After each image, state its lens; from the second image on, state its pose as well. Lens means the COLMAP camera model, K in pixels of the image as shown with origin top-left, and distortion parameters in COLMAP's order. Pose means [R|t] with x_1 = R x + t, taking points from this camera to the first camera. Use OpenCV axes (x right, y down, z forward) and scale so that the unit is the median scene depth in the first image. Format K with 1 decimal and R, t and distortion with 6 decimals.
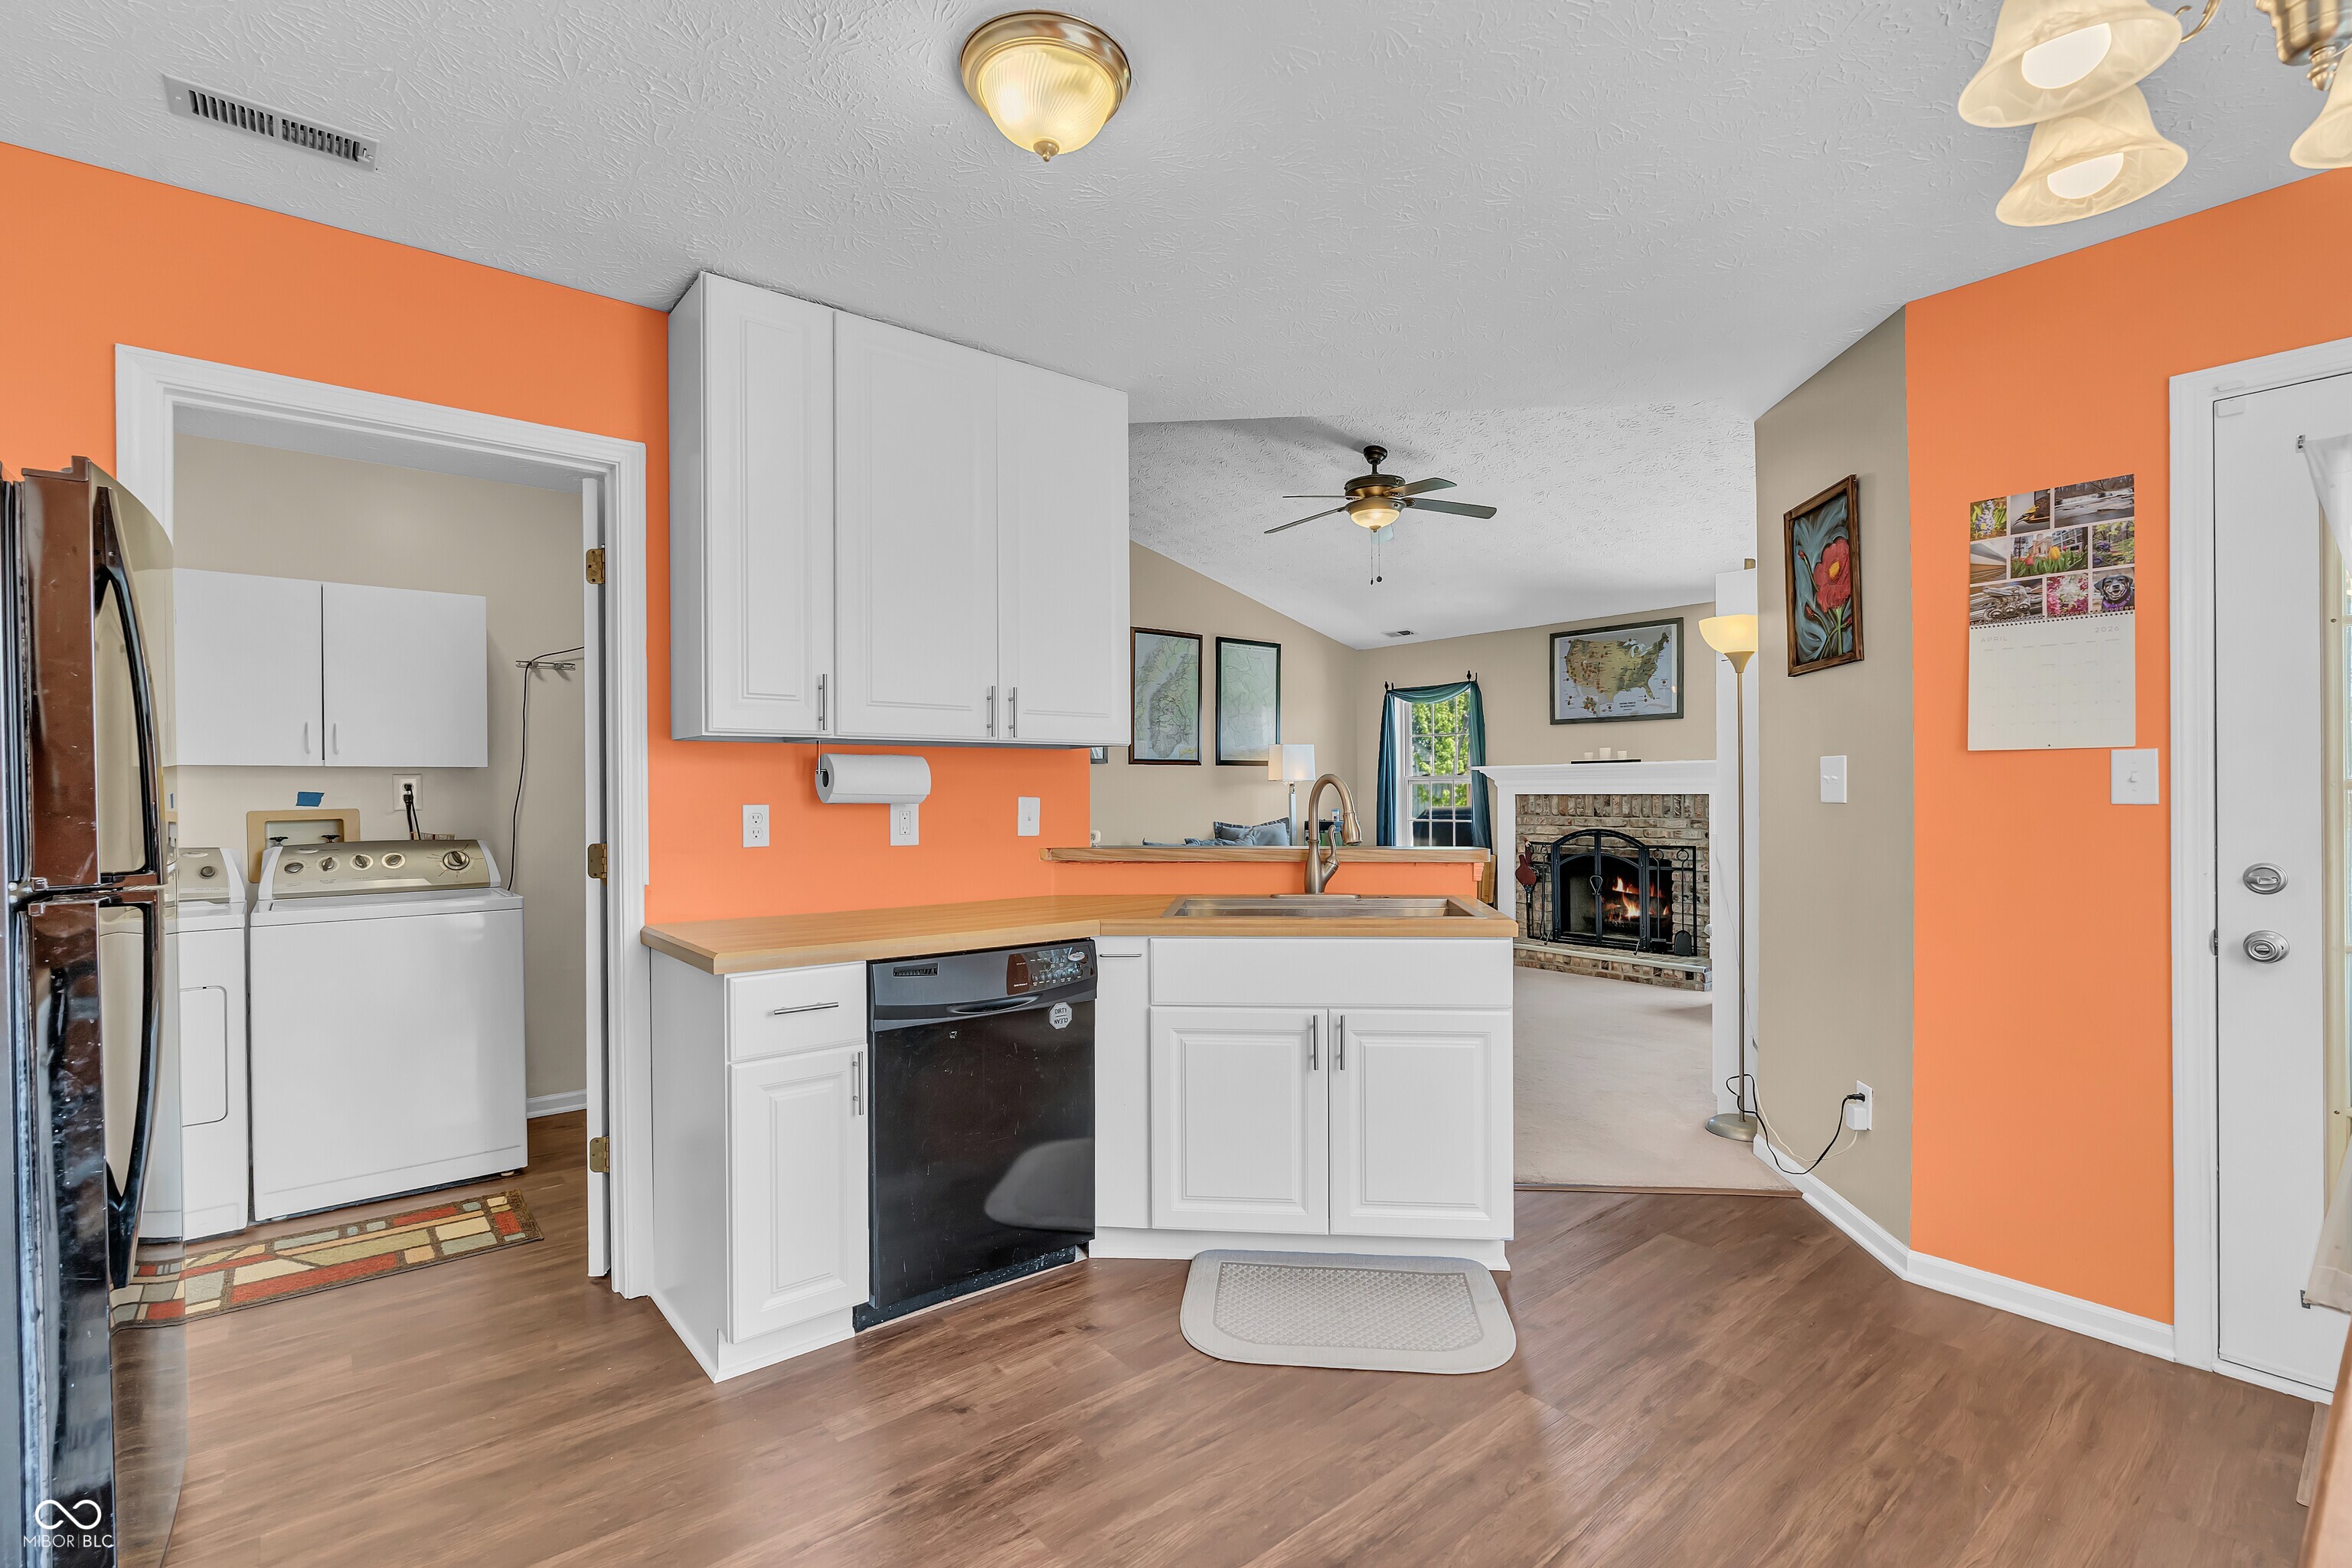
lens RADIAL K [[1069.6, 0, 1174.5], [0, 1069.6, 798.0], [0, 0, 1]] dist [-0.001081, 0.000039]
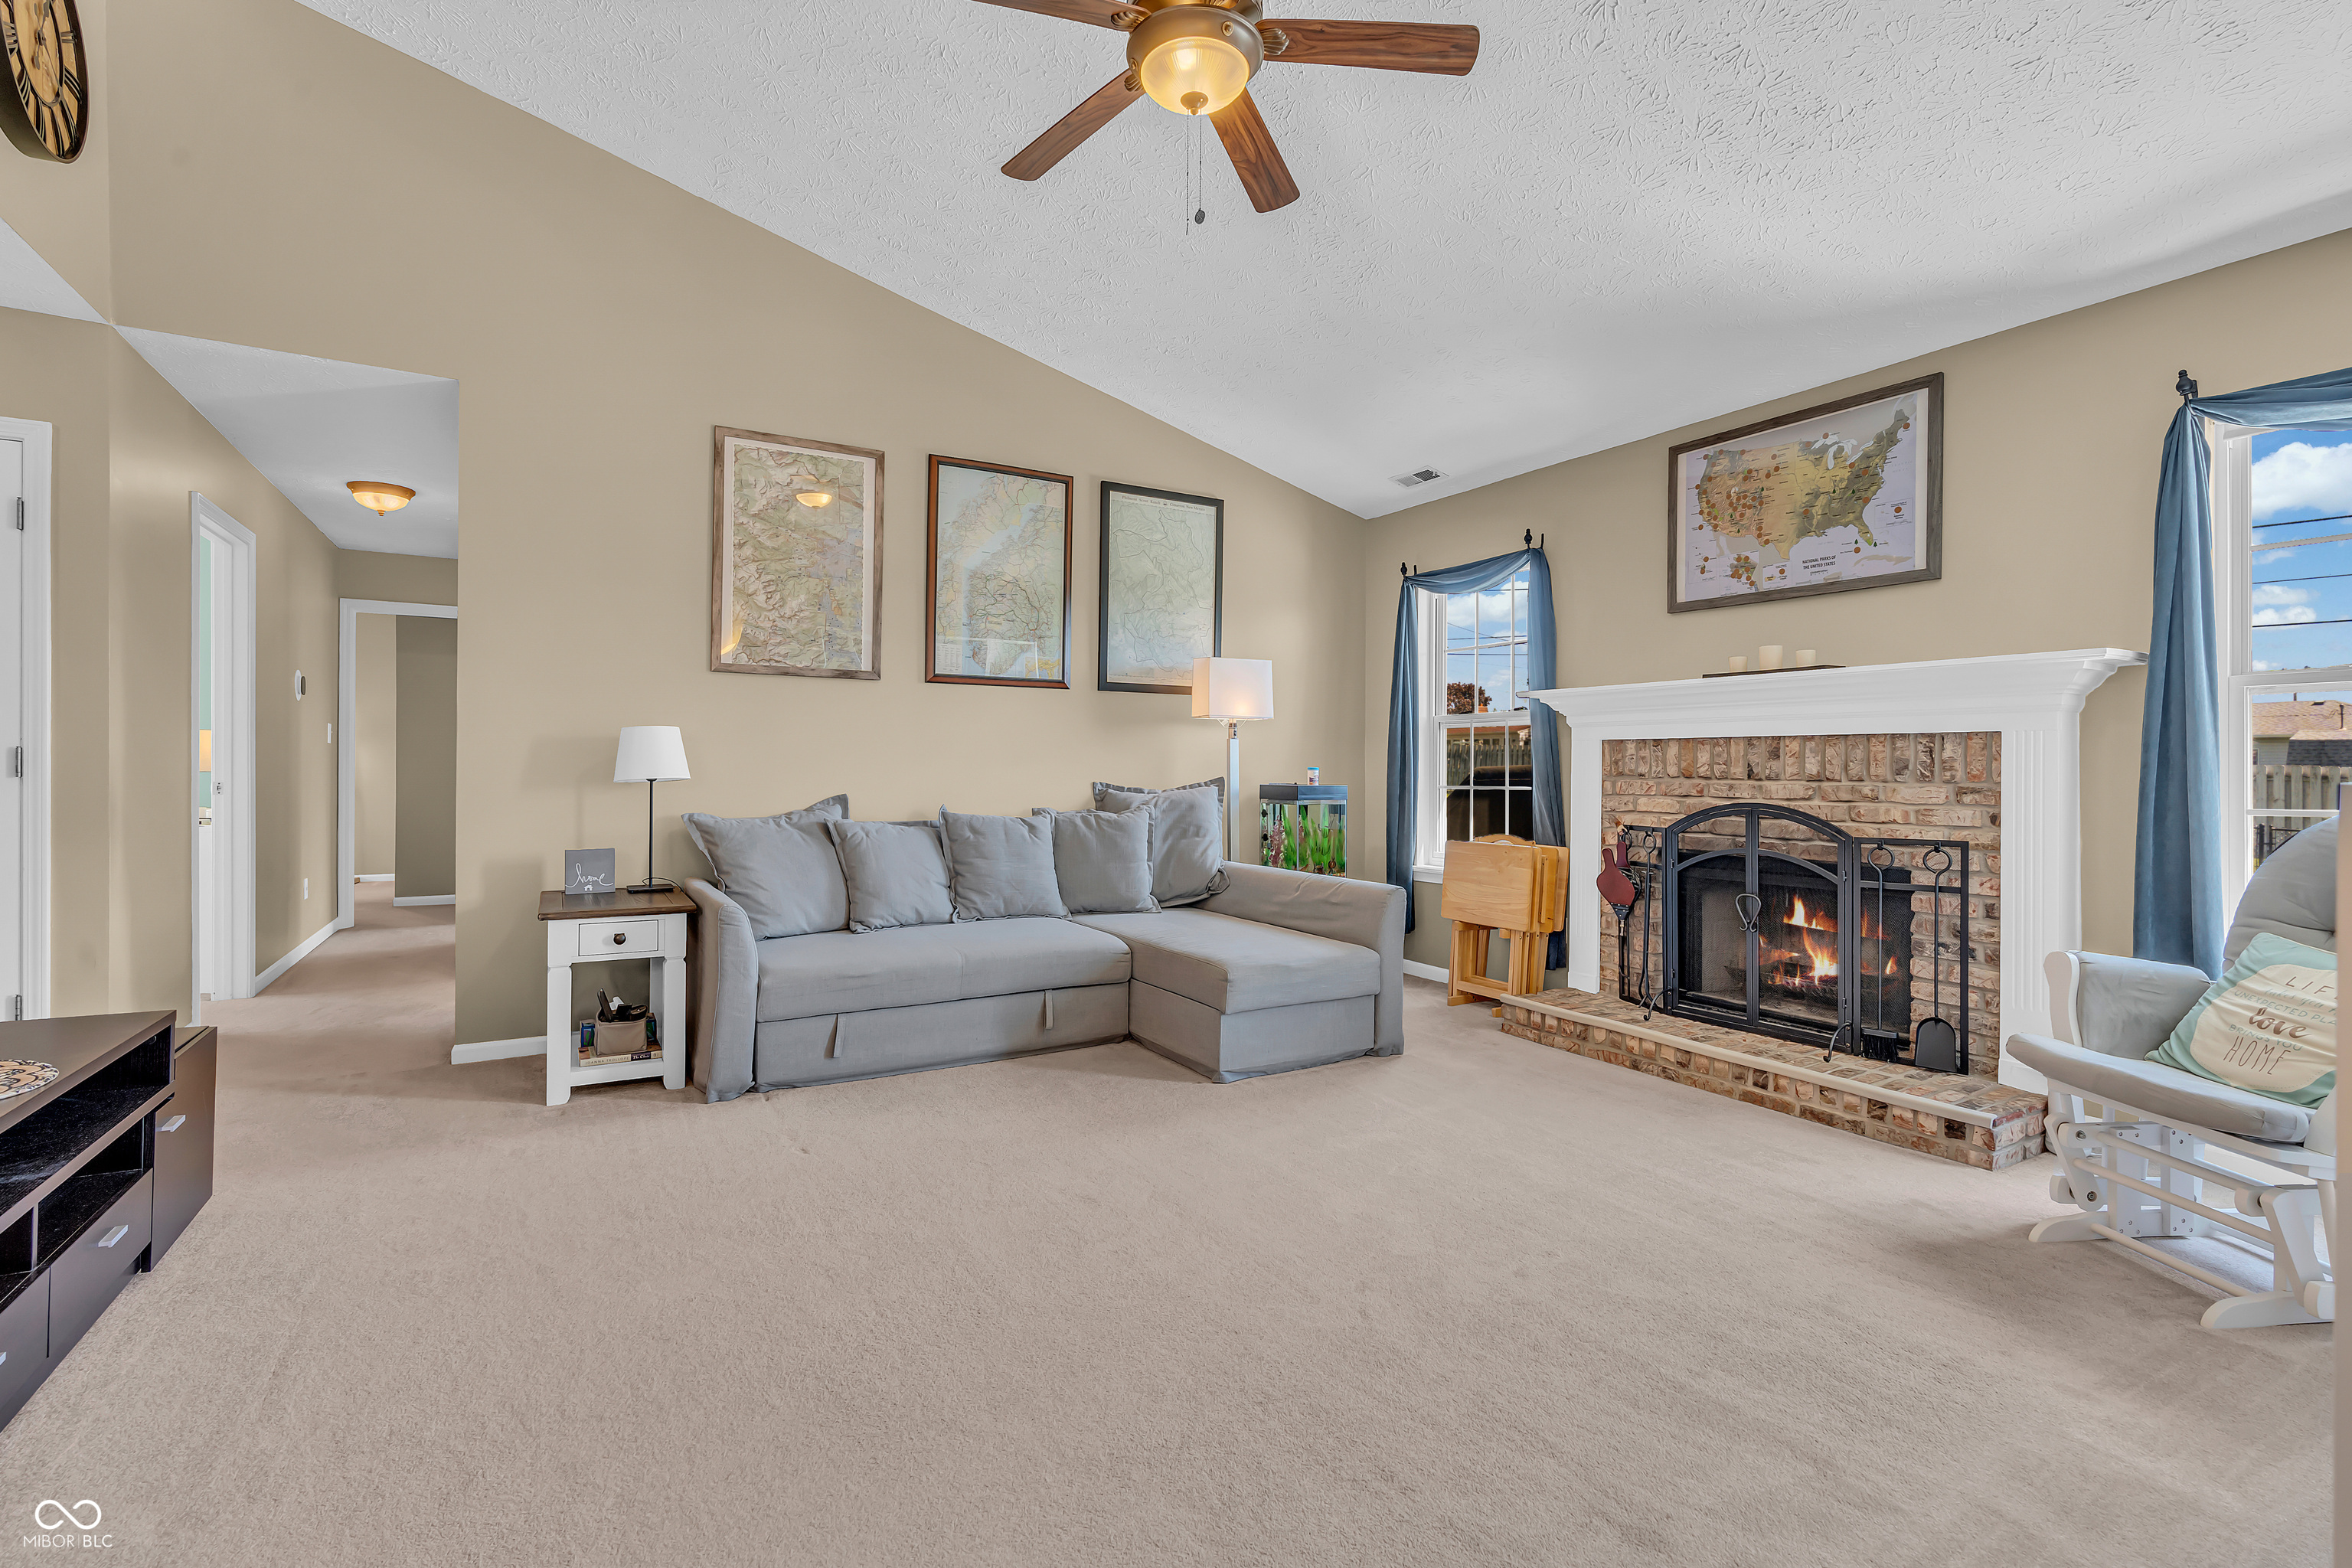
lens RADIAL K [[1048.8, 0, 1184.6], [0, 1048.8, 771.1], [0, 0, 1]] dist [-0.000203, 0.000047]
pose [[0.987830, 0.014276, -0.154880, 0.202654], [-0.014971, 0.999882, -0.003319, 0.019282], [0.154814, 0.005597, 0.987928, 0.456824]]
